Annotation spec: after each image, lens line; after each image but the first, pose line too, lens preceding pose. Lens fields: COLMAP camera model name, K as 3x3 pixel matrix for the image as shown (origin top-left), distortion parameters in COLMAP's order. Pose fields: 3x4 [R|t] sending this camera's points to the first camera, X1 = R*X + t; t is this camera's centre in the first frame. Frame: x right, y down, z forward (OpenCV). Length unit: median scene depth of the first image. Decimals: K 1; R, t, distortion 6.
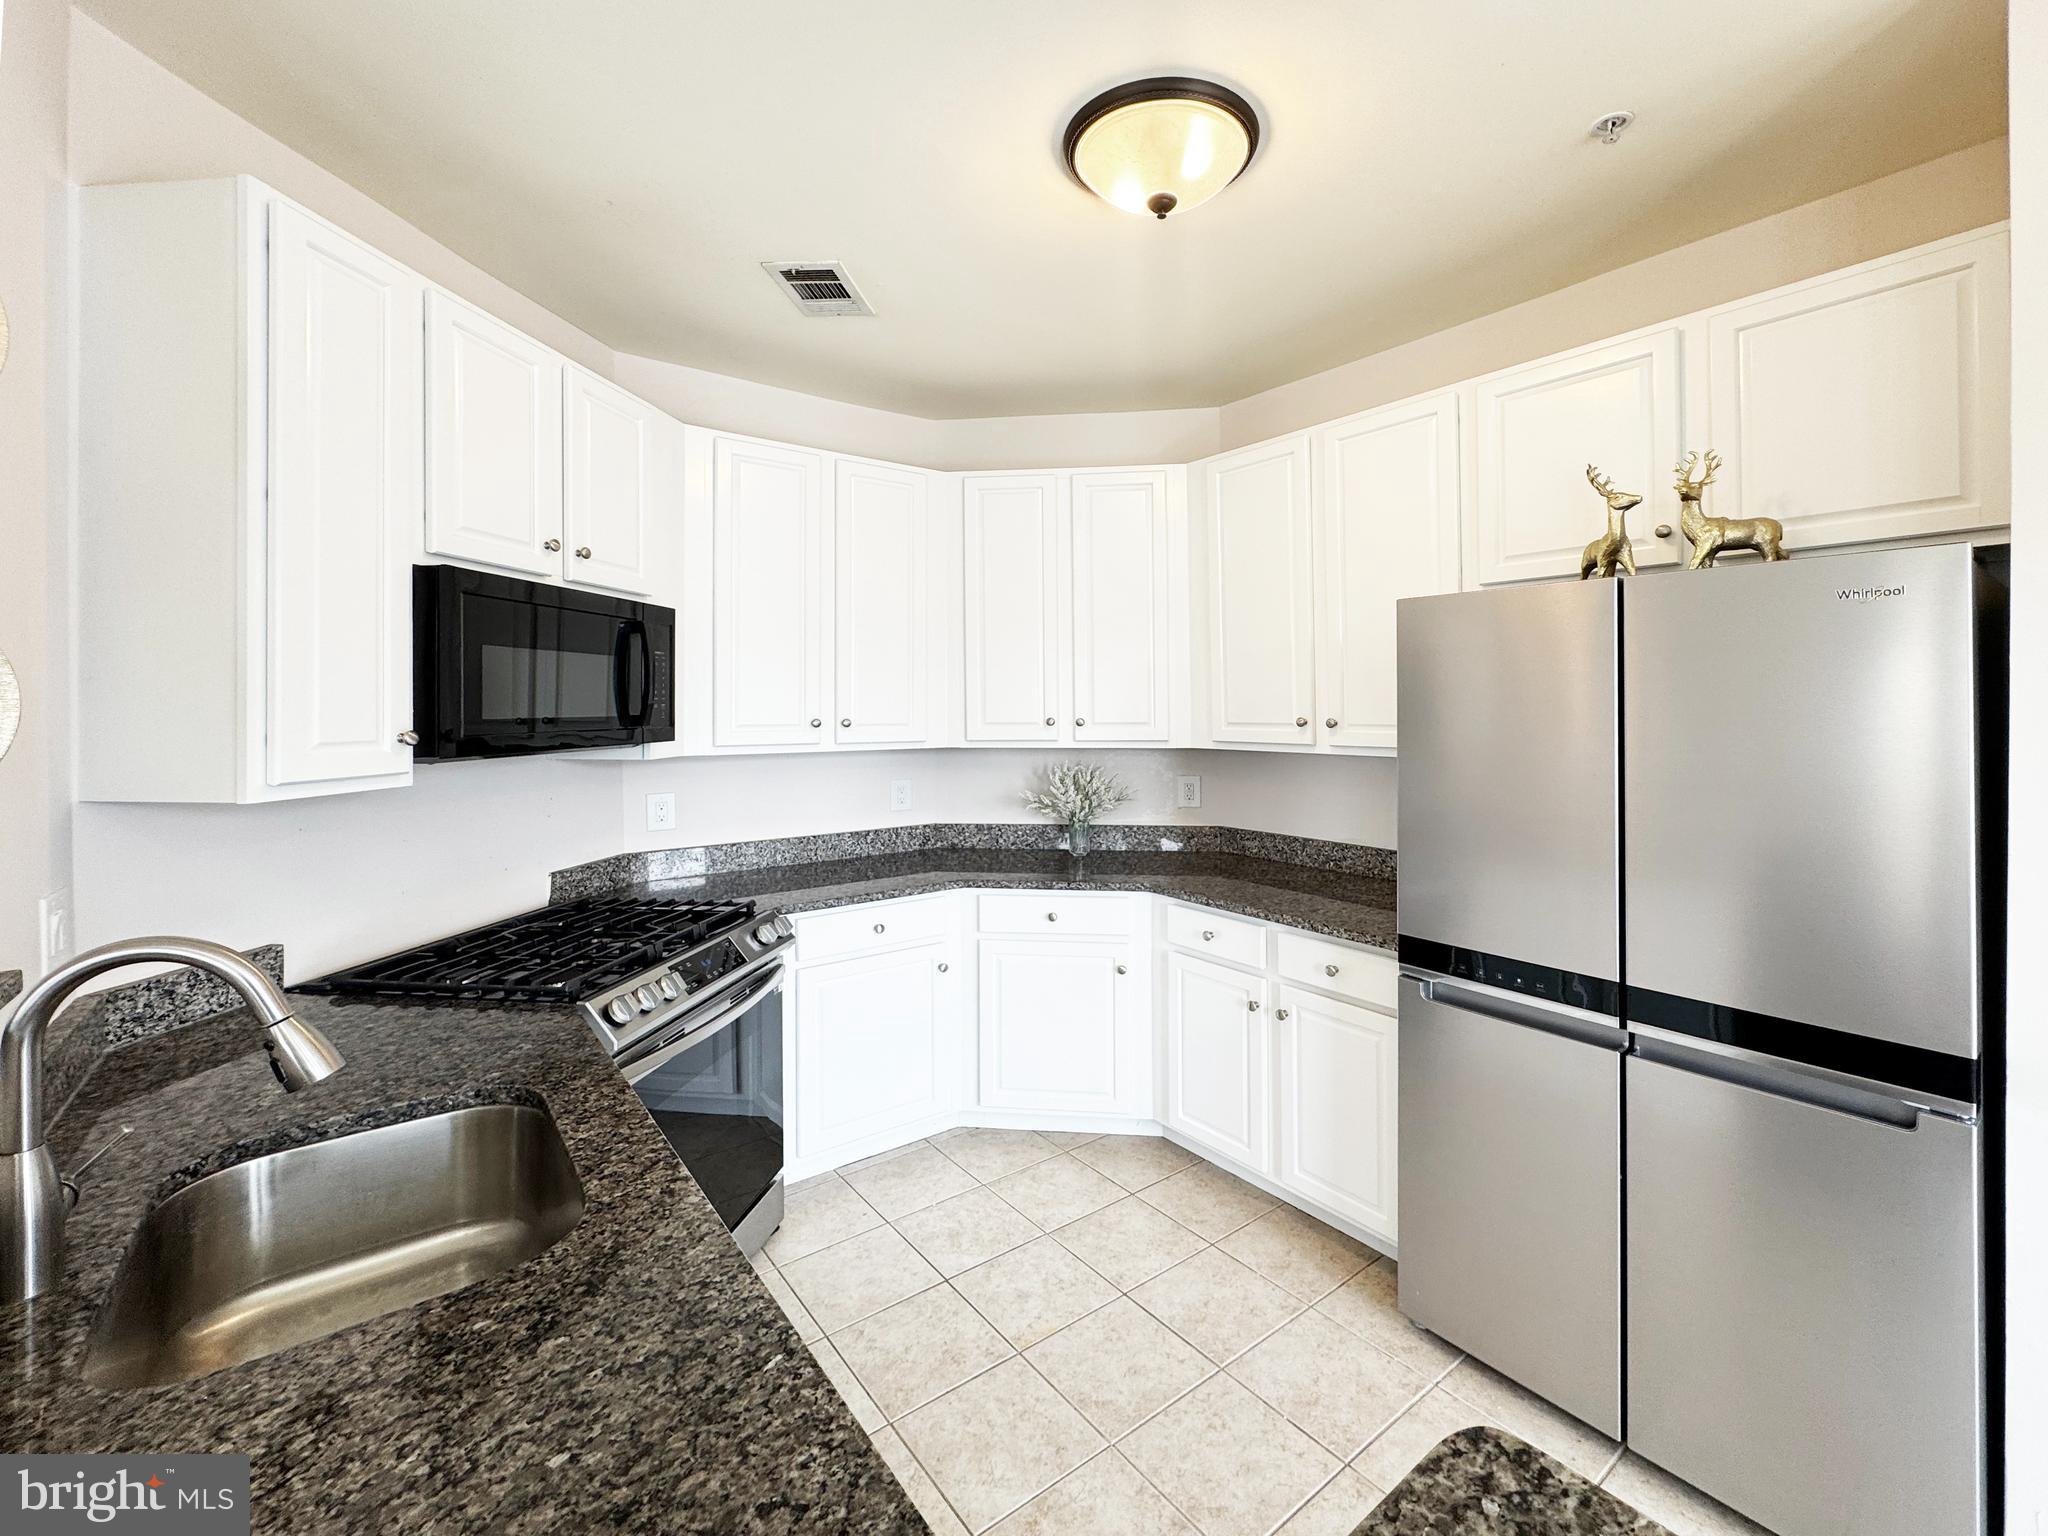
lens RADIAL K [[847.9, 0, 1034.8], [0, 847.9, 720.2], [0, 0, 1]] dist [-0.004690, 0.000482]
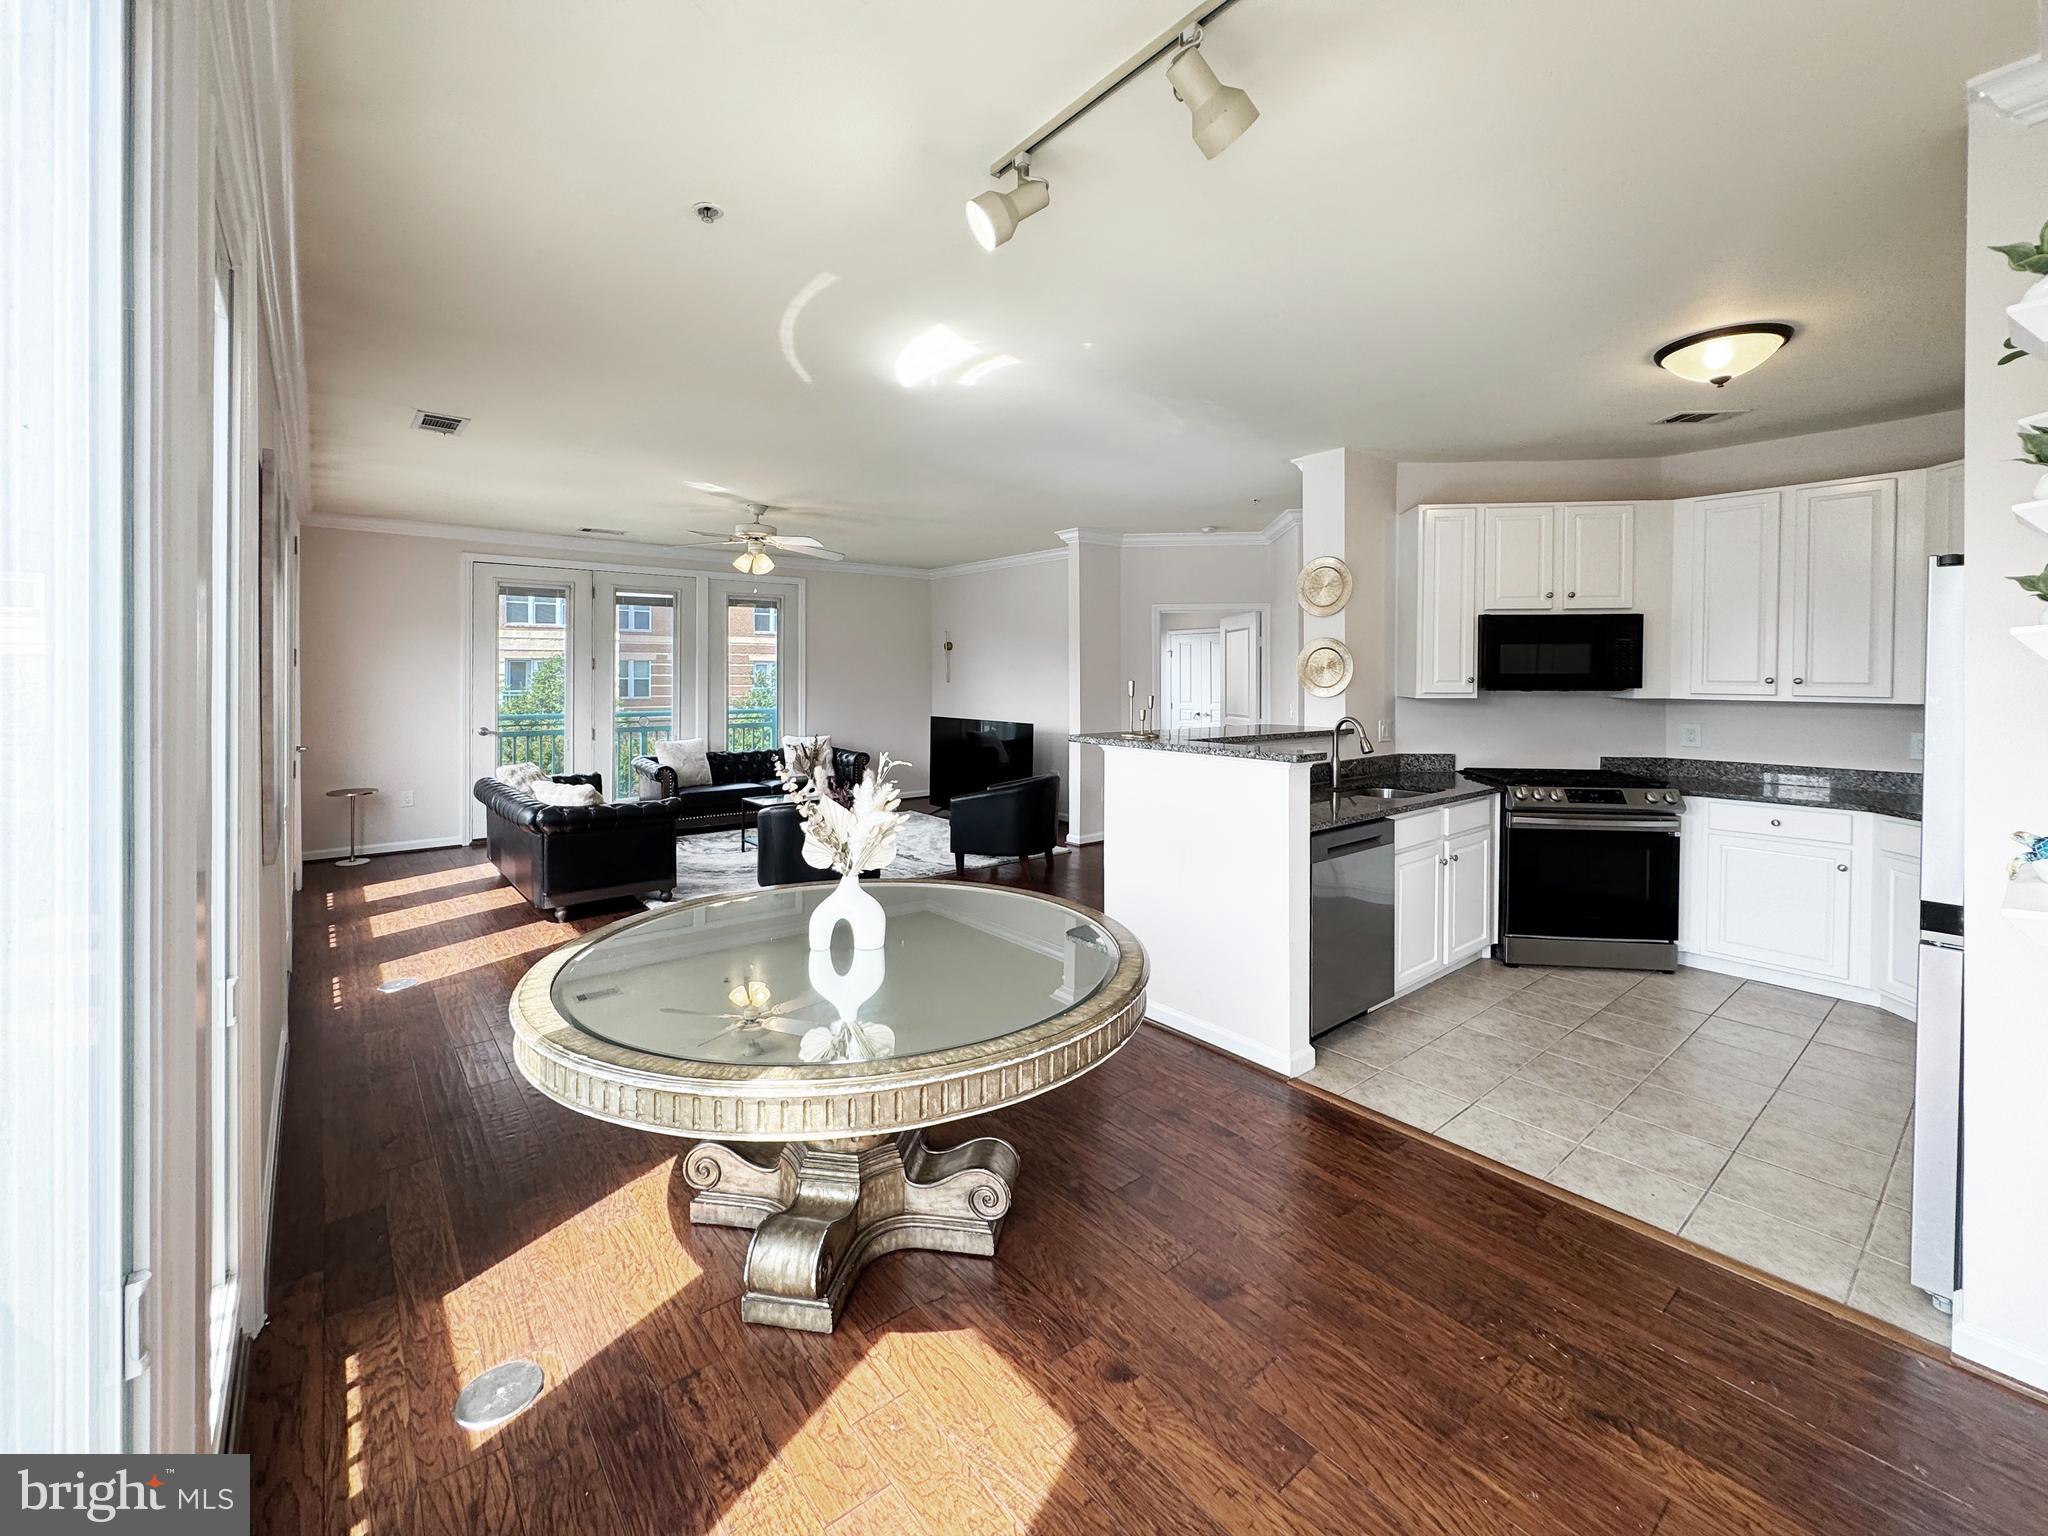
lens RADIAL K [[847.9, 0, 1015.8], [0, 847.9, 749.9], [0, 0, 1]] dist [-0.004690, 0.000482]
pose [[0.070073, 0.096648, -0.992849, 1.375461], [-0.018412, 0.995251, 0.095583, 0.008523], [0.997372, 0.011582, 0.071519, -0.482567]]
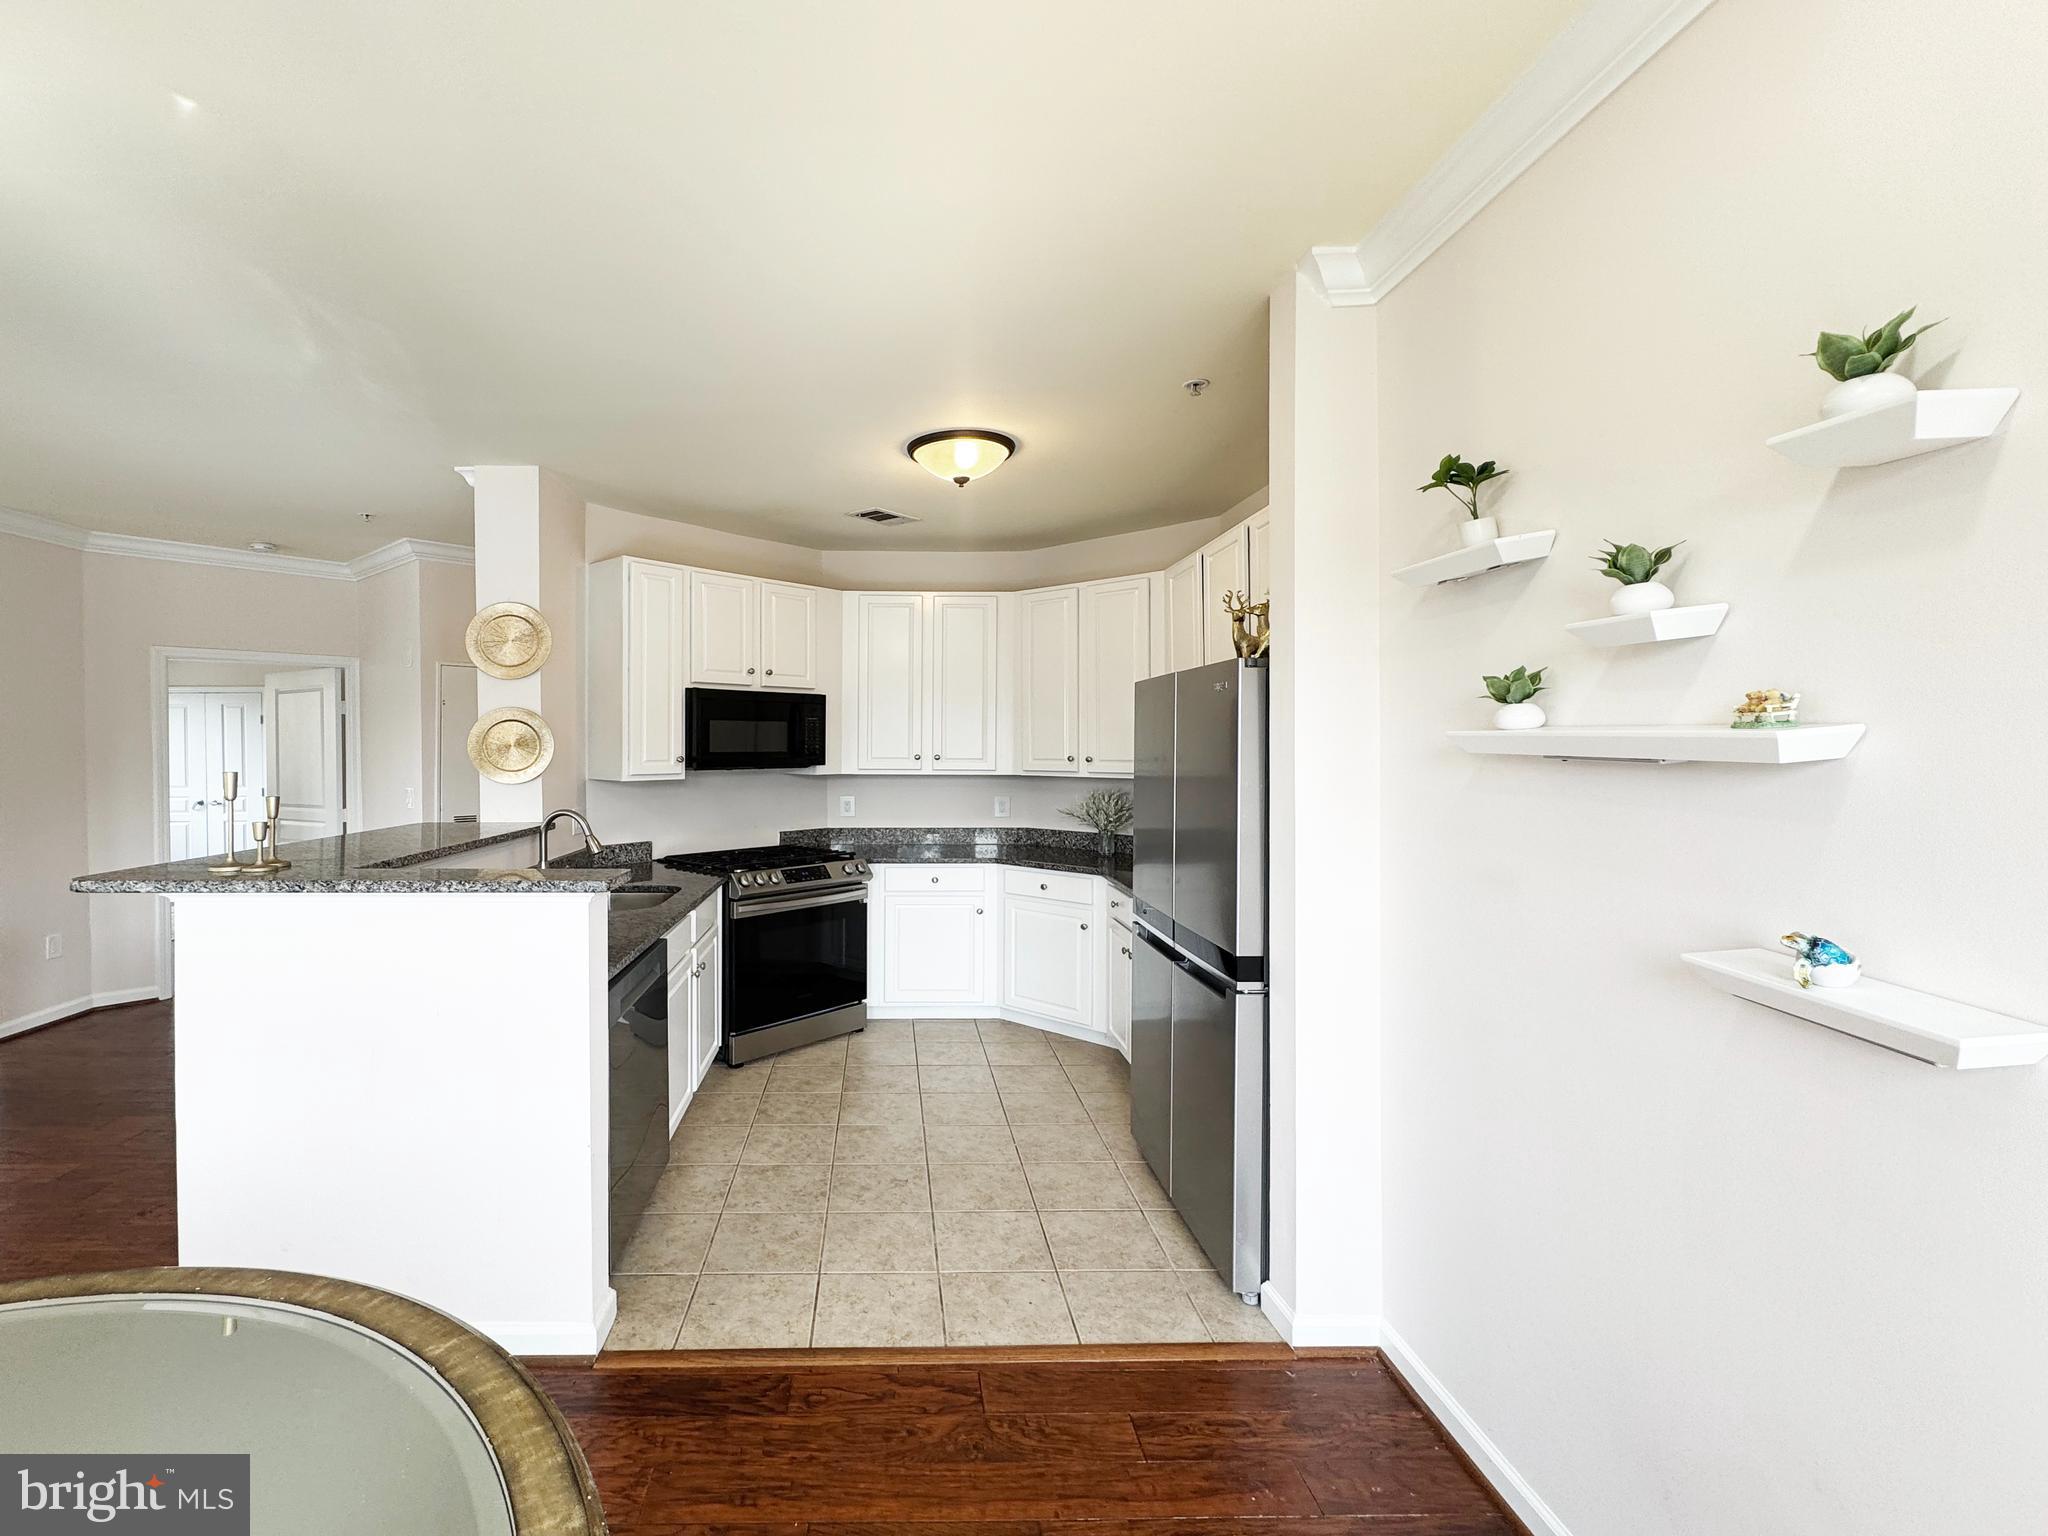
lens RADIAL K [[907.4, 0, 1007.3], [0, 907.4, 765.7], [0, 0, 1]] dist [0.002782, 0.001203]
pose [[0.842888, 0.016590, -0.537833, 1.071344], [-0.014015, 0.999862, 0.008877, 0.002545], [0.537906, 0.000055, 0.843005, -0.520205]]
